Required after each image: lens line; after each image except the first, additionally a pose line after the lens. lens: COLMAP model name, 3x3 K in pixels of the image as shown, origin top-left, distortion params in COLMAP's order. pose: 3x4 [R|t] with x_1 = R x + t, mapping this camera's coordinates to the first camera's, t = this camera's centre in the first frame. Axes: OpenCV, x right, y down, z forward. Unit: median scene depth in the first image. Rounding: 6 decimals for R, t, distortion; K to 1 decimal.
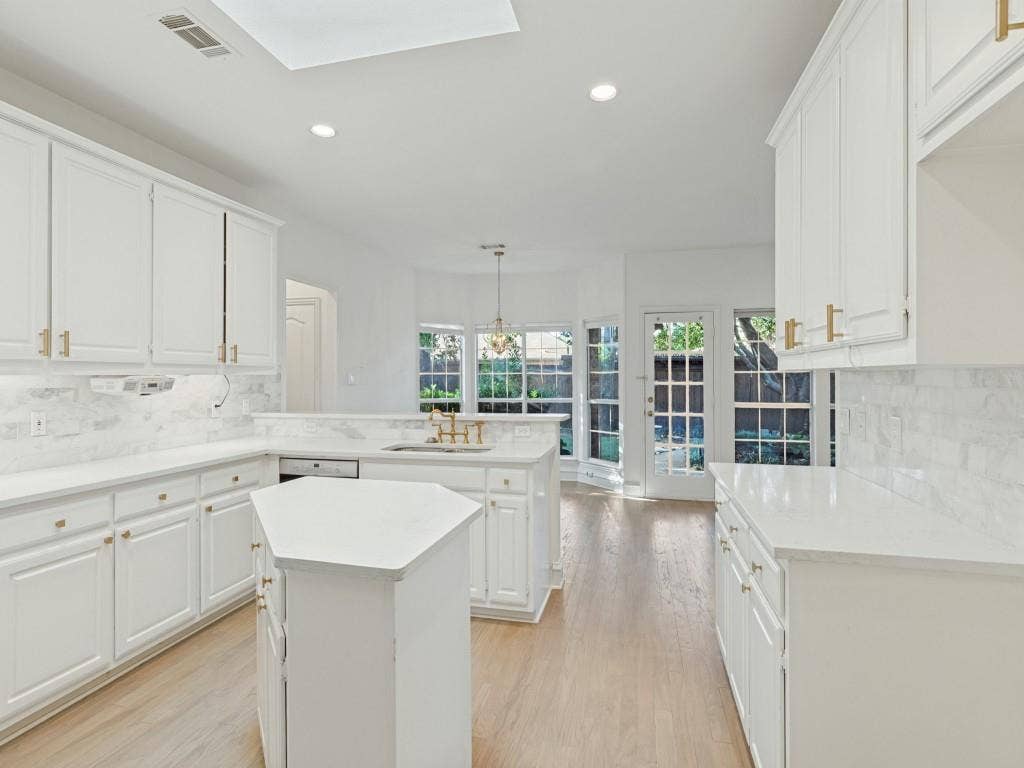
lens RADIAL K [[528.7, 0, 504.5], [0, 528.7, 377.6], [0, 0, 1]] dist [0.000257, -0.000229]
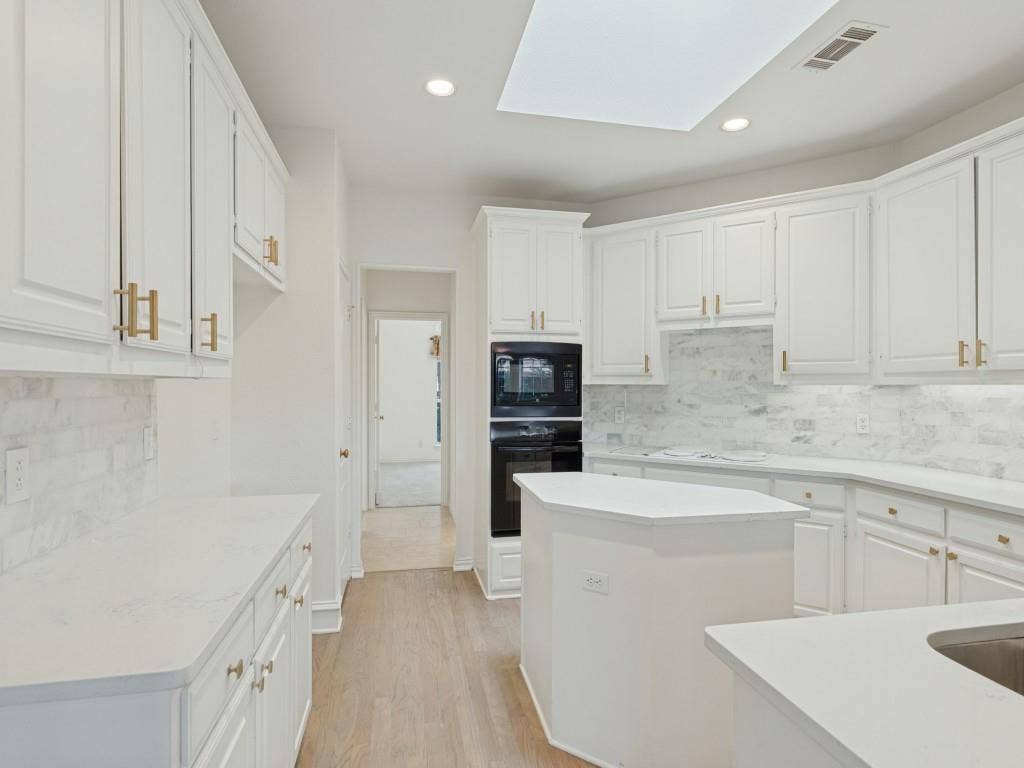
lens RADIAL K [[528.7, 0, 509.0], [0, 528.7, 388.5], [0, 0, 1]] dist [0.000257, -0.000229]
pose [[-0.900997, 0.003782, -0.433808, 0.290178], [-0.001658, 0.999925, 0.012161, -0.005853], [0.433822, 0.011676, -0.900923, 1.128402]]
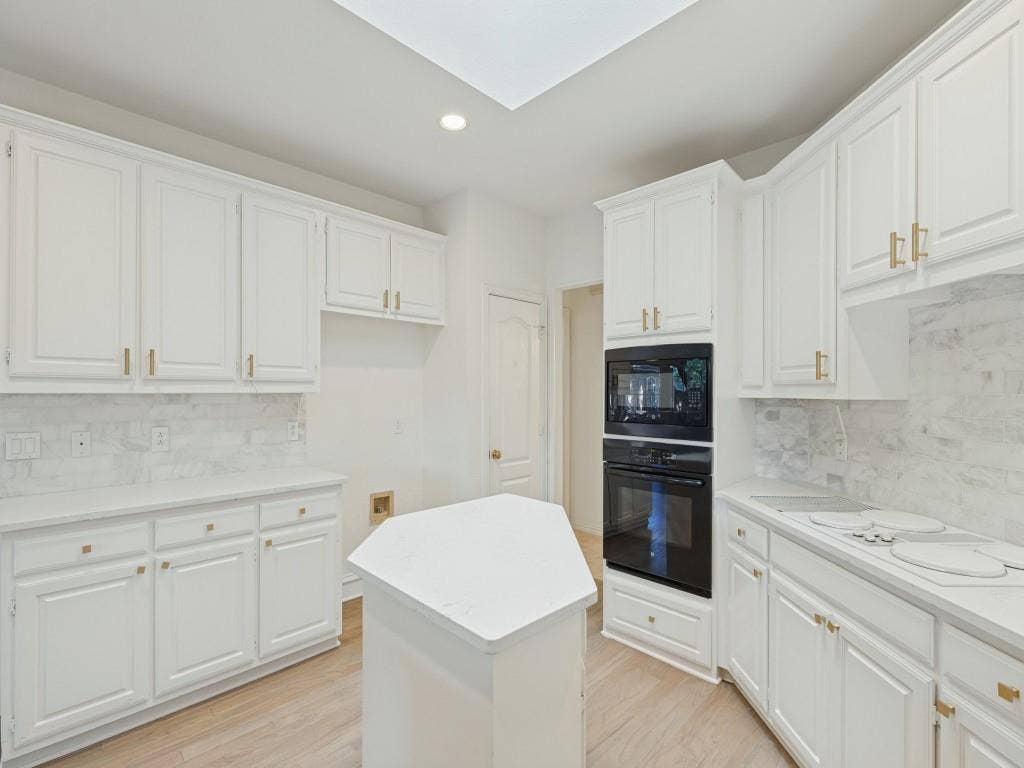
lens RADIAL K [[467.5, 0, 508.5], [0, 467.5, 394.7], [0, 0, 1]] dist [0.008098, -0.001678]
pose [[-0.856373, -0.003003, 0.516349, -0.432520], [0.002104, 0.999954, 0.009306, -0.013604], [-0.516354, 0.009056, -0.856328, 0.972159]]
